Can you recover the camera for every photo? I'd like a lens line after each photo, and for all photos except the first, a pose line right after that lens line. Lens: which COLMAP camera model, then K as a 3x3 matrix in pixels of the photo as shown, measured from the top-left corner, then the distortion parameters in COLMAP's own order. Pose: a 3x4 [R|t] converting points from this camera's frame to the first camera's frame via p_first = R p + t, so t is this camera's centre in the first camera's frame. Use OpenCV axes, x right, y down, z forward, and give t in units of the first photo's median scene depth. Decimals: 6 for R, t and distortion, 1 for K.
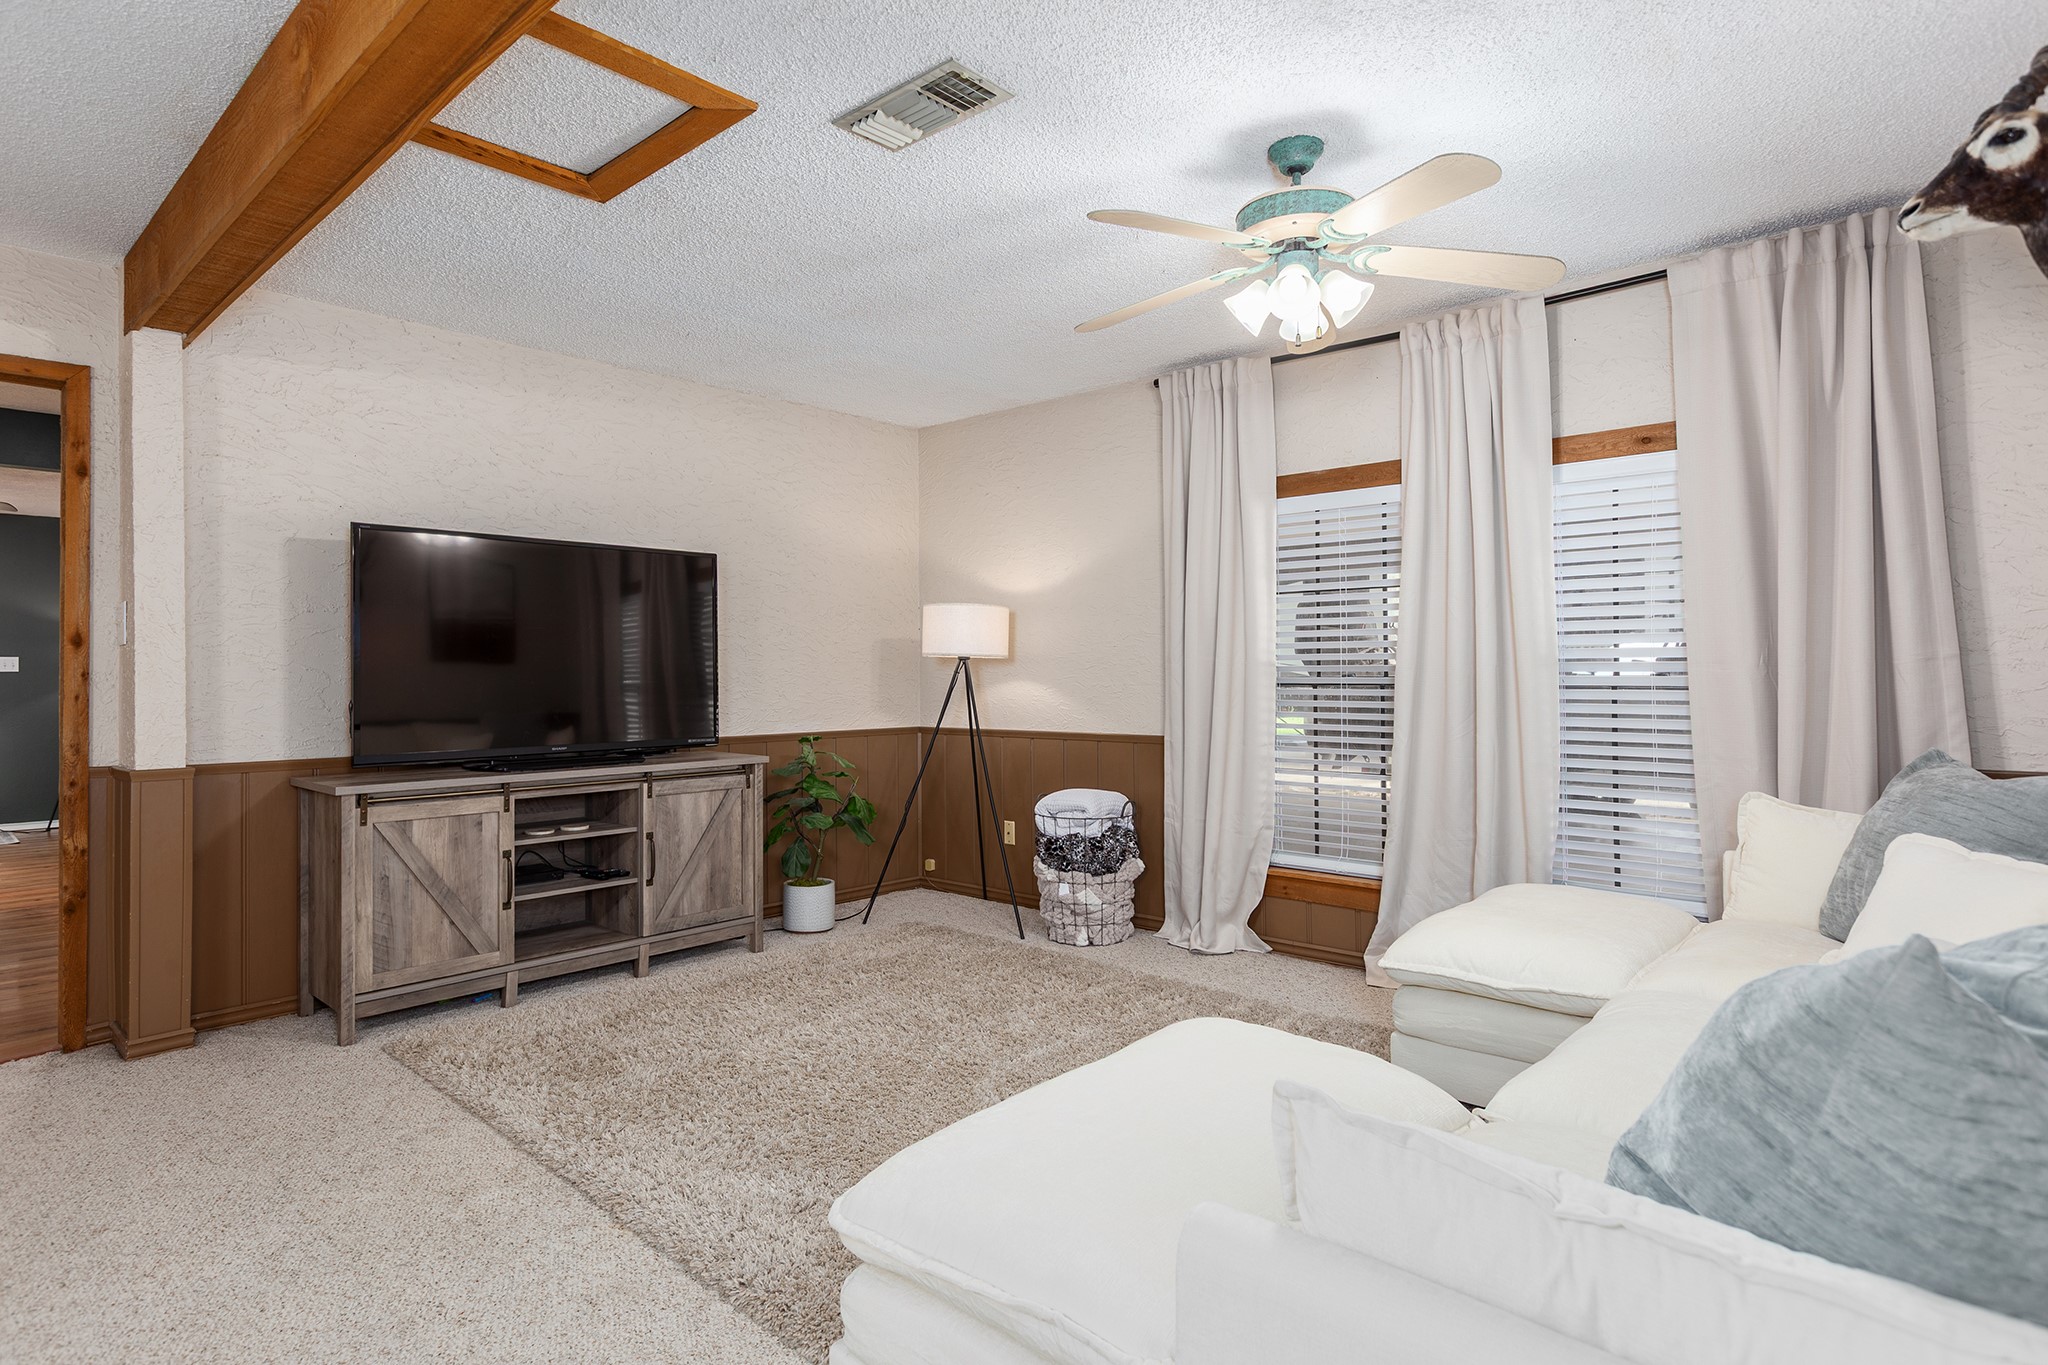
lens RADIAL K [[1082.6, 0, 1059.0], [0, 1082.6, 663.4], [0, 0, 1]] dist [-0.022056, -0.000499]
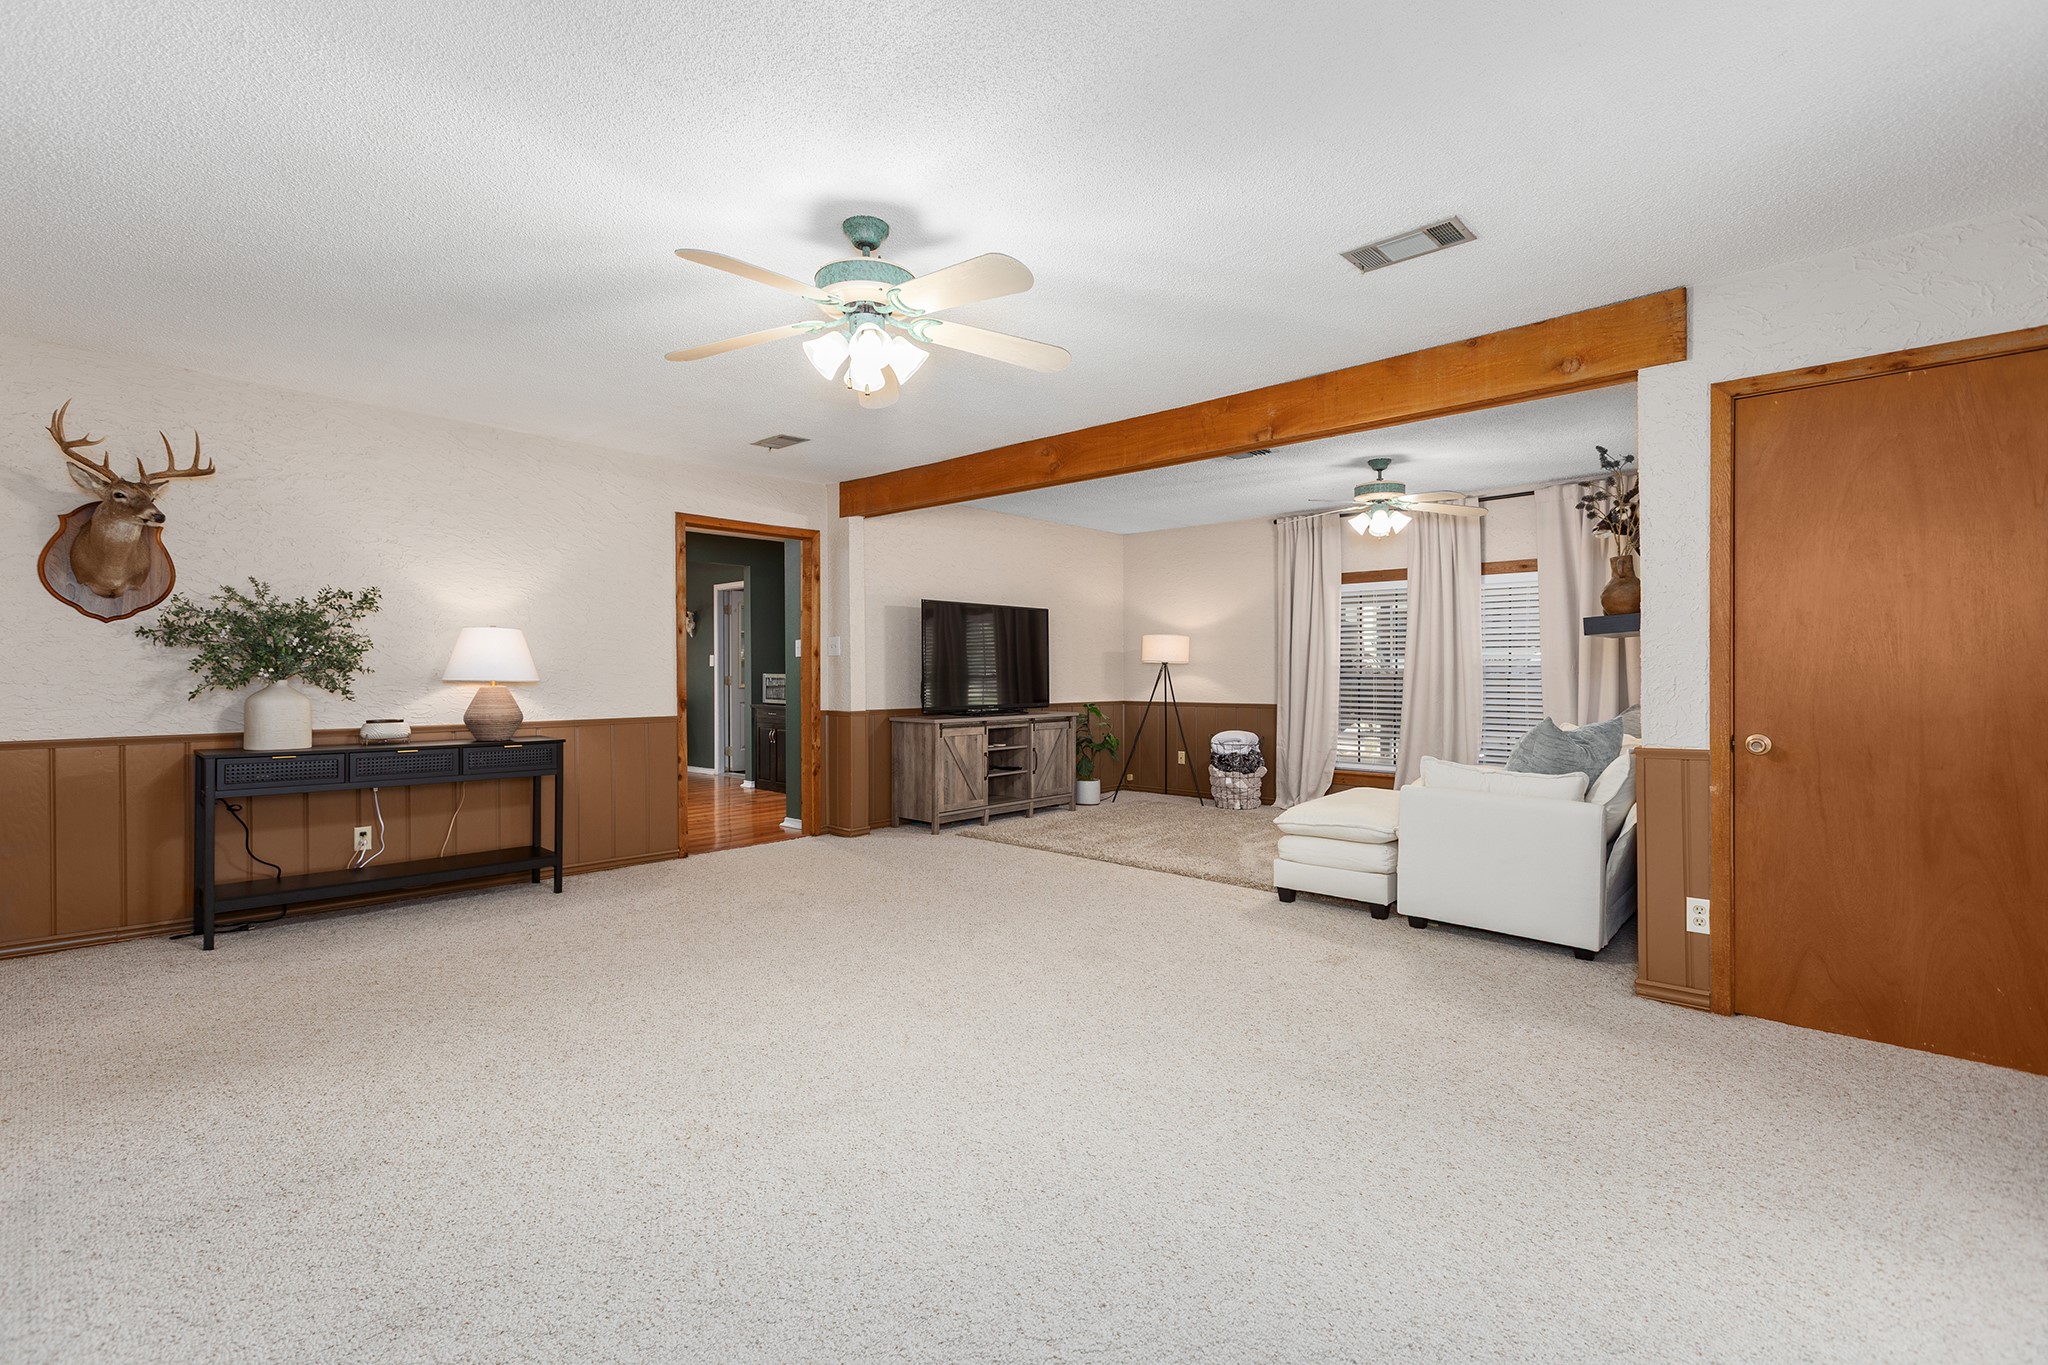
lens RADIAL K [[936.1, 0, 1024.0], [0, 936.1, 682.5], [0, 0, 1]] dist [-0.026920, -0.000109]
pose [[0.999689, 0.006556, -0.024065, -0.341604], [-0.006118, 0.999815, 0.018216, 0.000980], [0.024180, -0.018063, 0.999544, -0.738313]]
